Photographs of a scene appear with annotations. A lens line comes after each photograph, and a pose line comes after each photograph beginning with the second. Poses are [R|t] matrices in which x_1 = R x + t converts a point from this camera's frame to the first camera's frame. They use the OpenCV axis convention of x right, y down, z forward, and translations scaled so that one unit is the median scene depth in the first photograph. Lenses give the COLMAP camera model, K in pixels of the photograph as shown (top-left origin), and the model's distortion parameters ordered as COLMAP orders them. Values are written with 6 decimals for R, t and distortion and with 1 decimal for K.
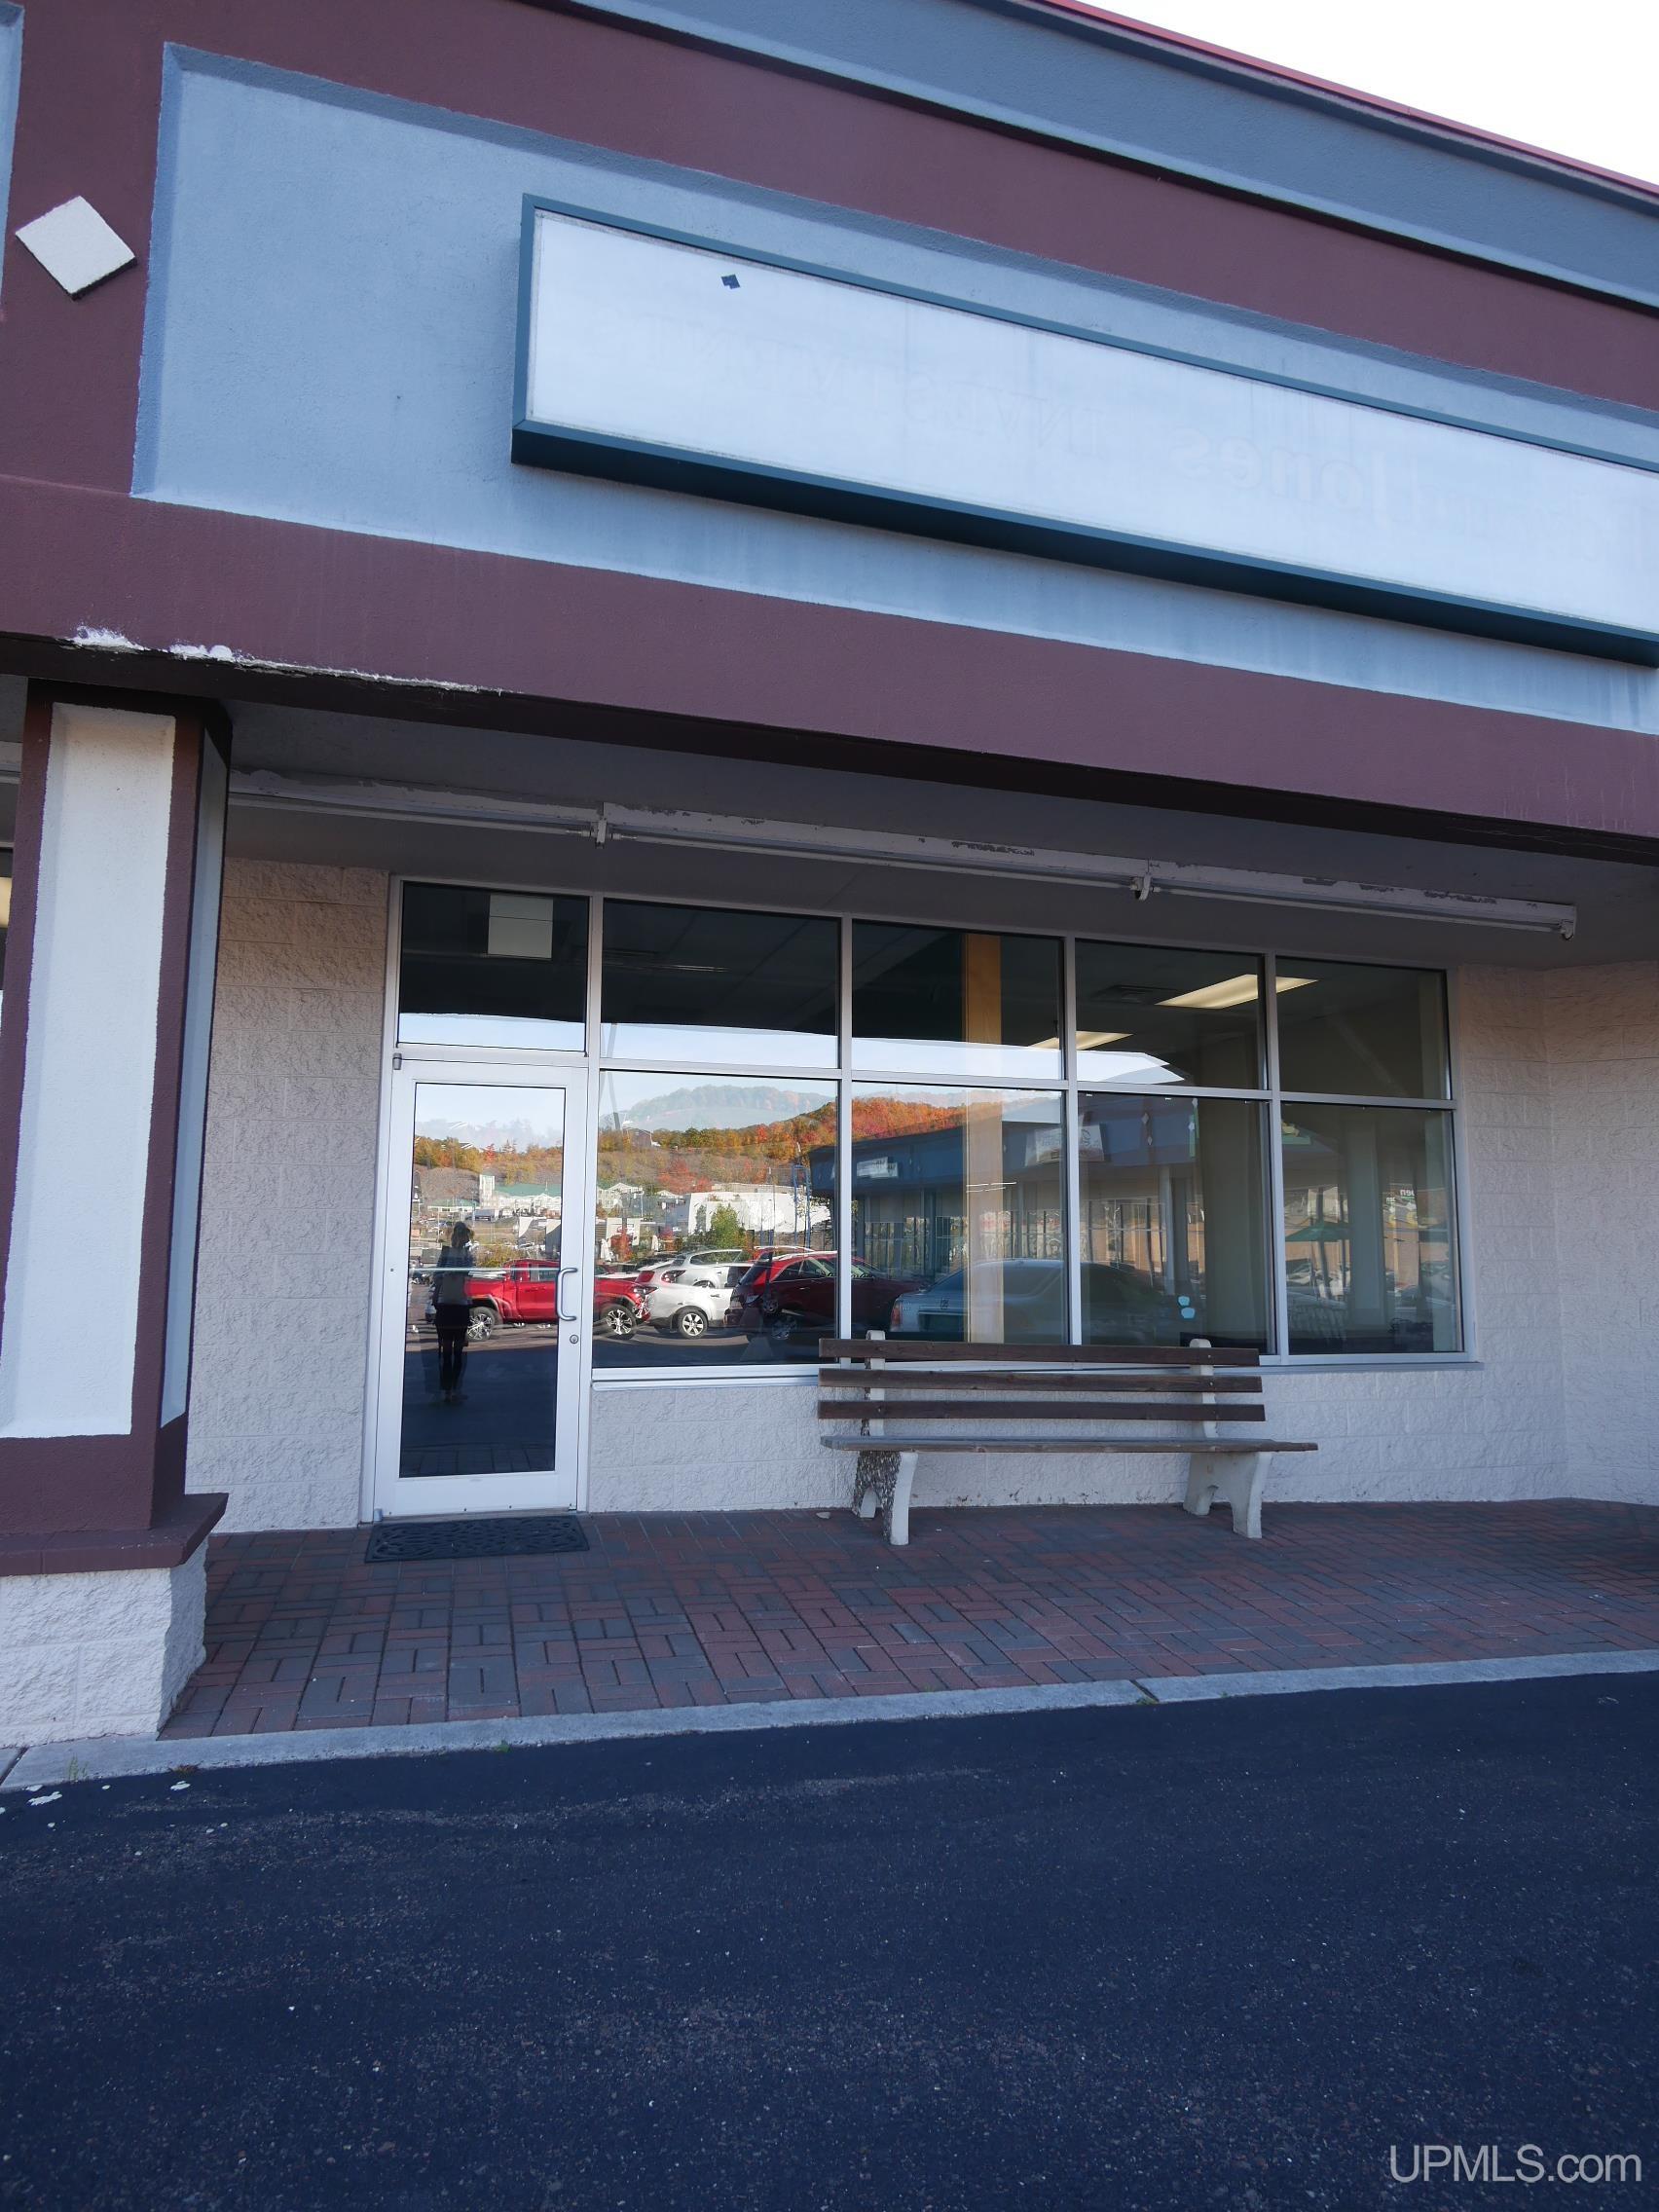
lens RADIAL K [[1254.1, 0, 832.1], [0, 1254.1, 1111.7], [0, 0, 1]] dist [0.000638, -0.000372]
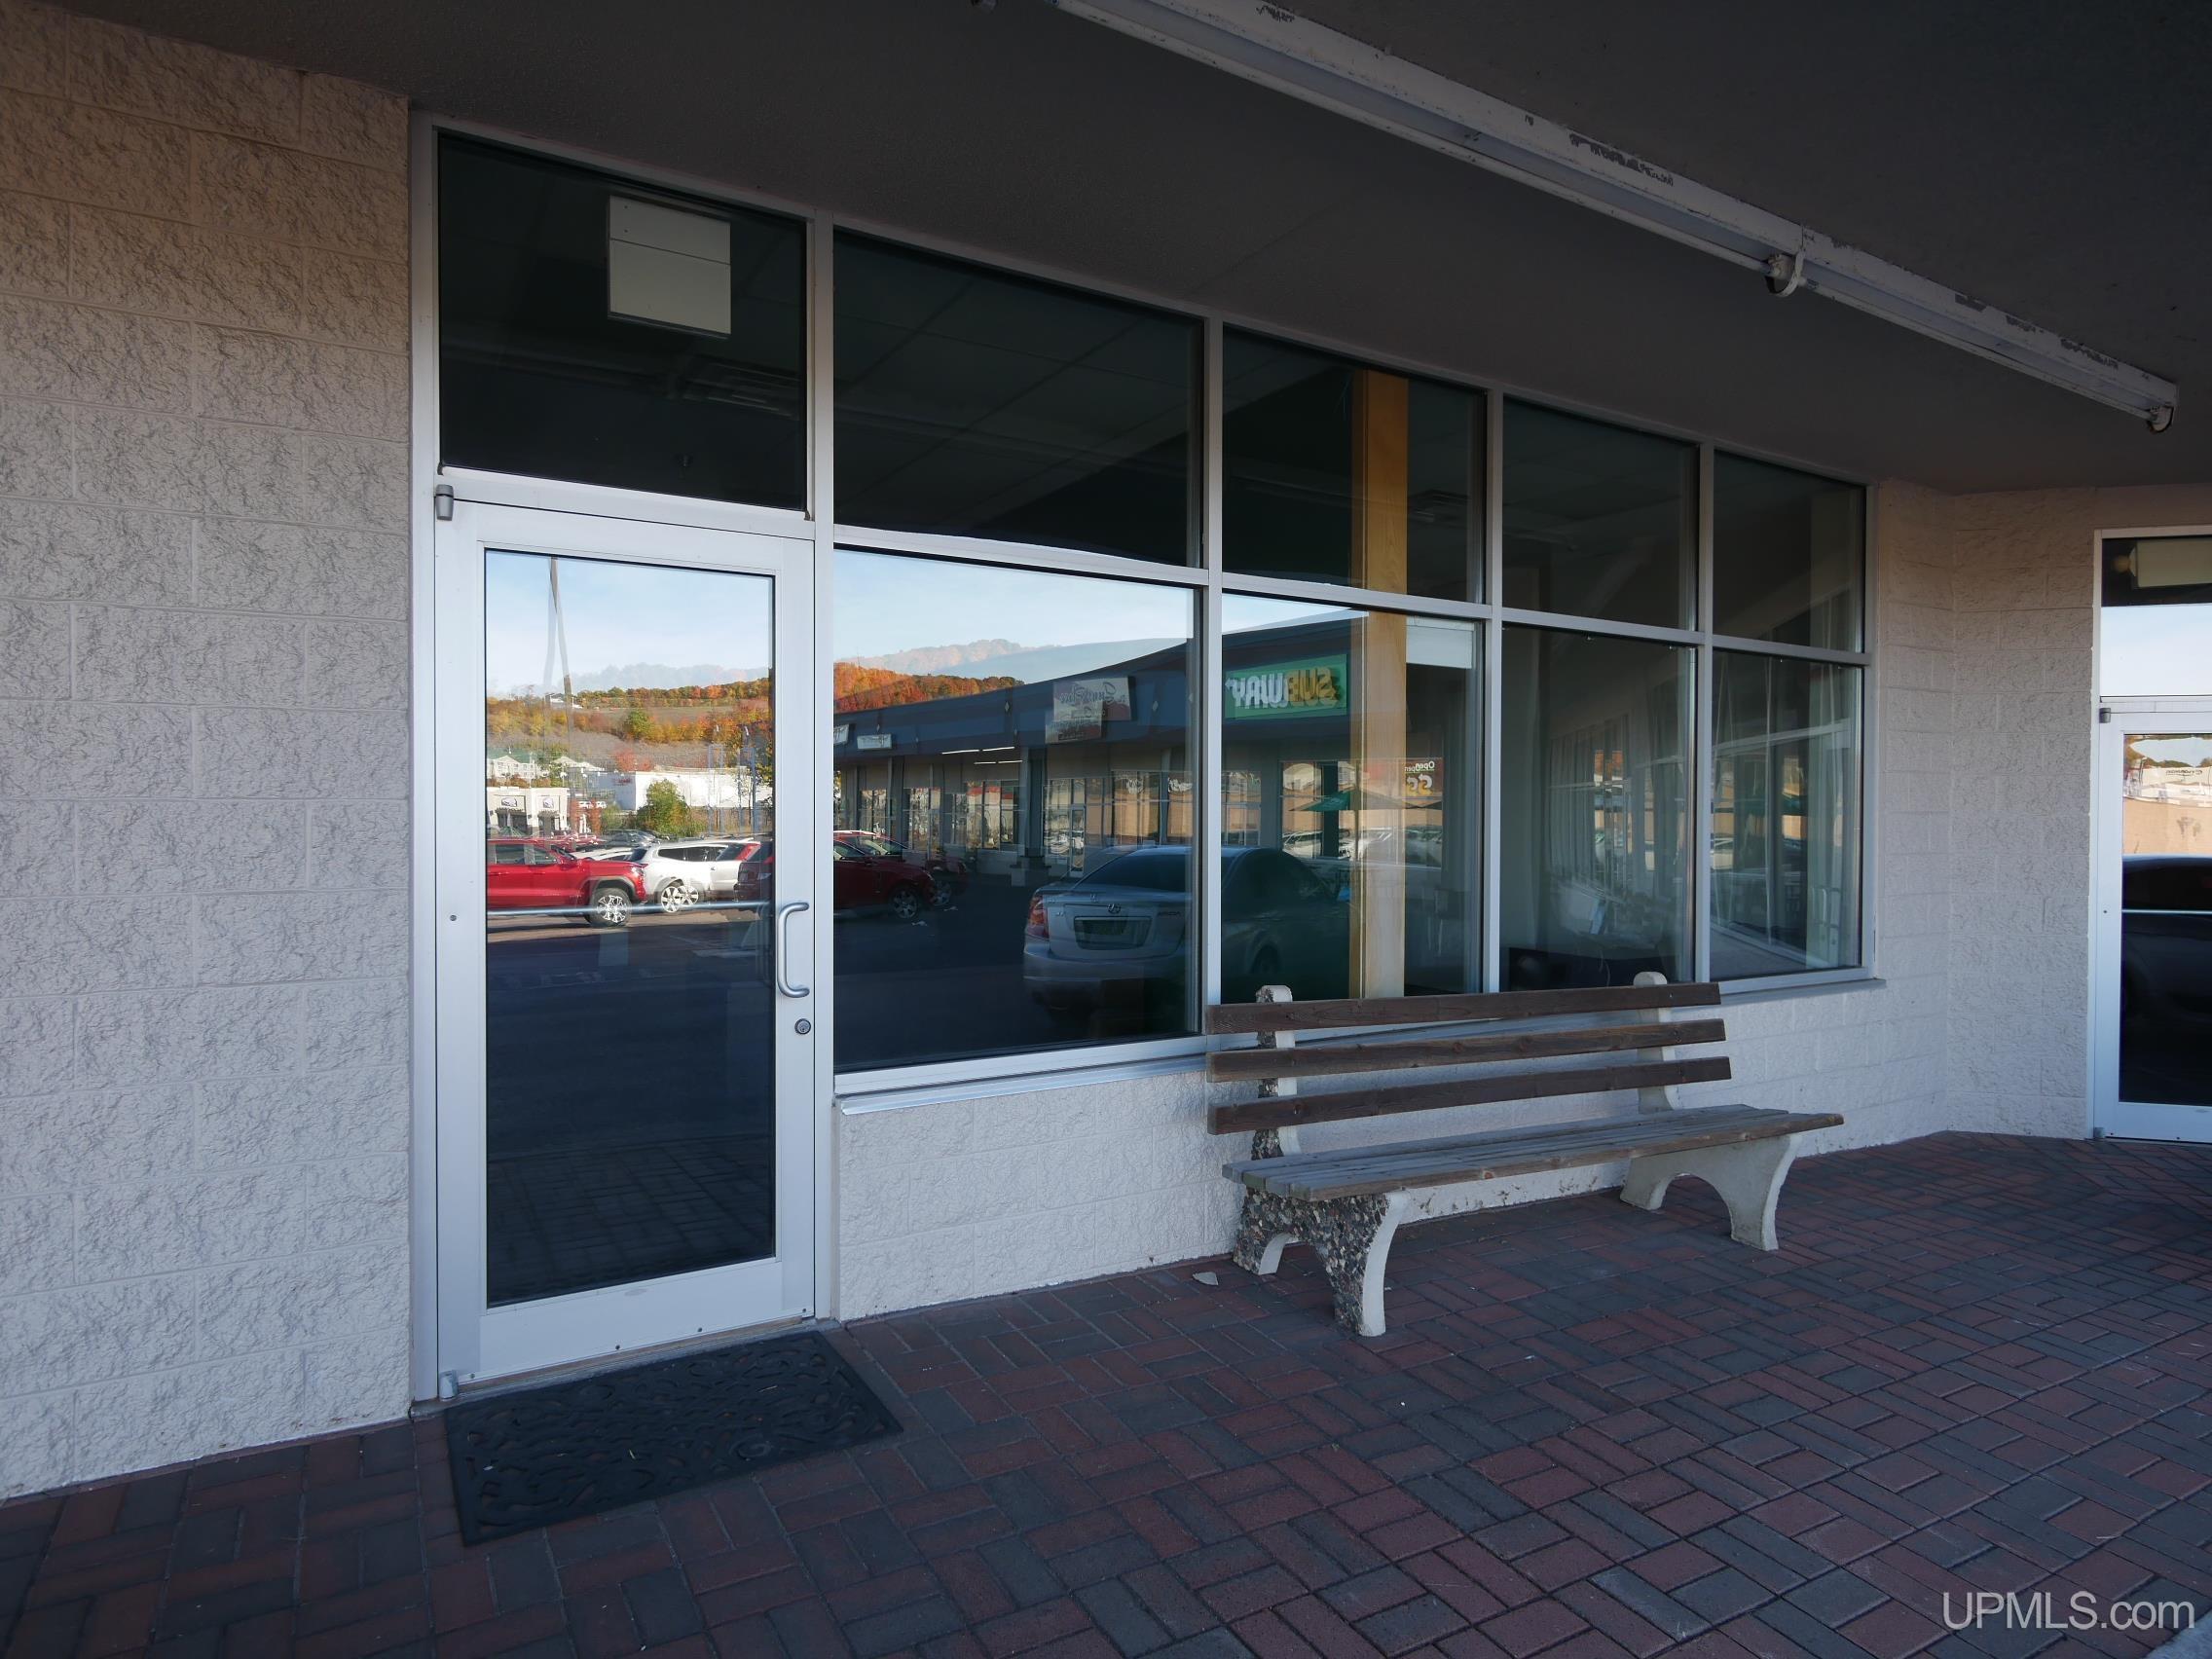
lens RADIAL K [[1254.1, 0, 1099.9], [0, 1254.1, 829.2], [0, 0, 1]] dist [0.000638, -0.000372]
pose [[0.968572, -0.007947, 0.248608, -0.220994], [-0.021095, 0.993264, 0.113939, 0.026652], [-0.247839, -0.115603, 0.961879, 0.444786]]
